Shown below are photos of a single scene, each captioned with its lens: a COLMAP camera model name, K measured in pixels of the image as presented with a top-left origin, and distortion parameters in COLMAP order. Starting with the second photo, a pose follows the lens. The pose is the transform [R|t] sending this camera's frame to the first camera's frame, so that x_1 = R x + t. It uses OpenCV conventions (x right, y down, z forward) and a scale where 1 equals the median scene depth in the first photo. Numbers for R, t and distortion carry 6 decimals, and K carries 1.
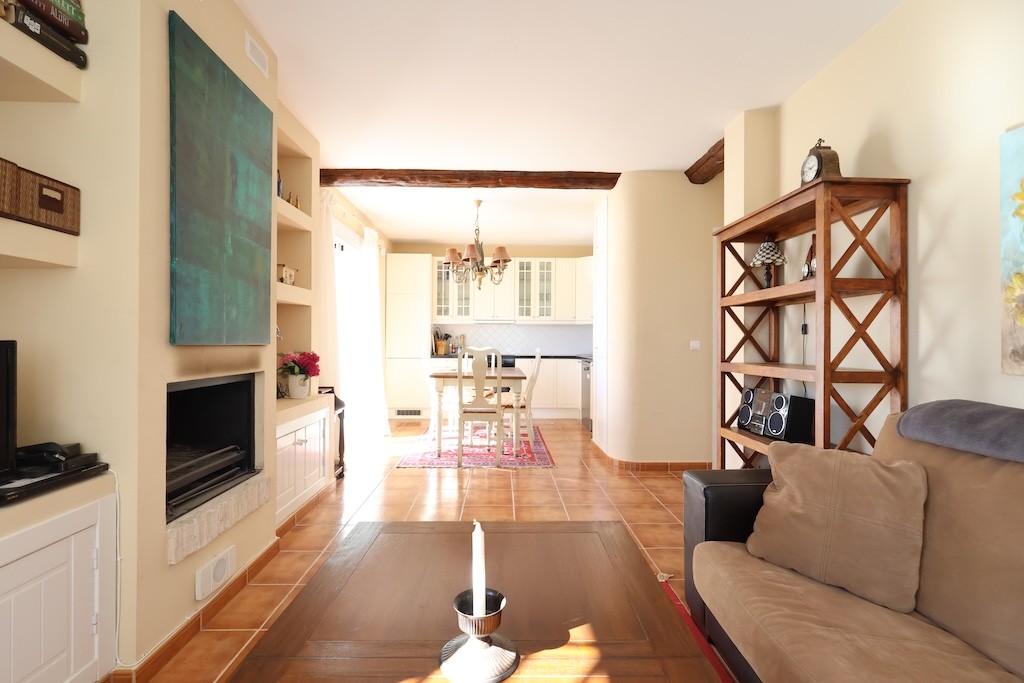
lens RADIAL K [[473.3, 0, 511.5], [0, 473.3, 340.3], [0, 0, 1]] dist [-0.004144, 0.001821]
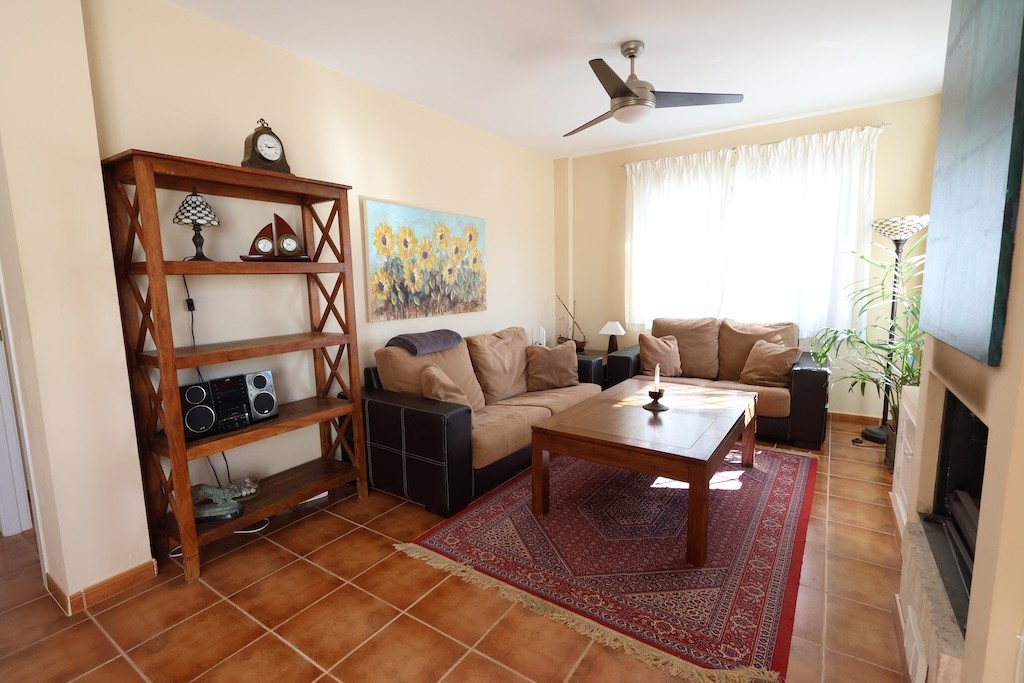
lens RADIAL K [[473.3, 0, 514.4], [0, 473.3, 338.0], [0, 0, 1]] dist [-0.004144, 0.001821]
pose [[-0.815519, -0.057858, 0.575831, -0.305281], [0.015511, 0.992448, 0.121685, -0.049189], [-0.578522, 0.108168, -0.808463, 1.133685]]
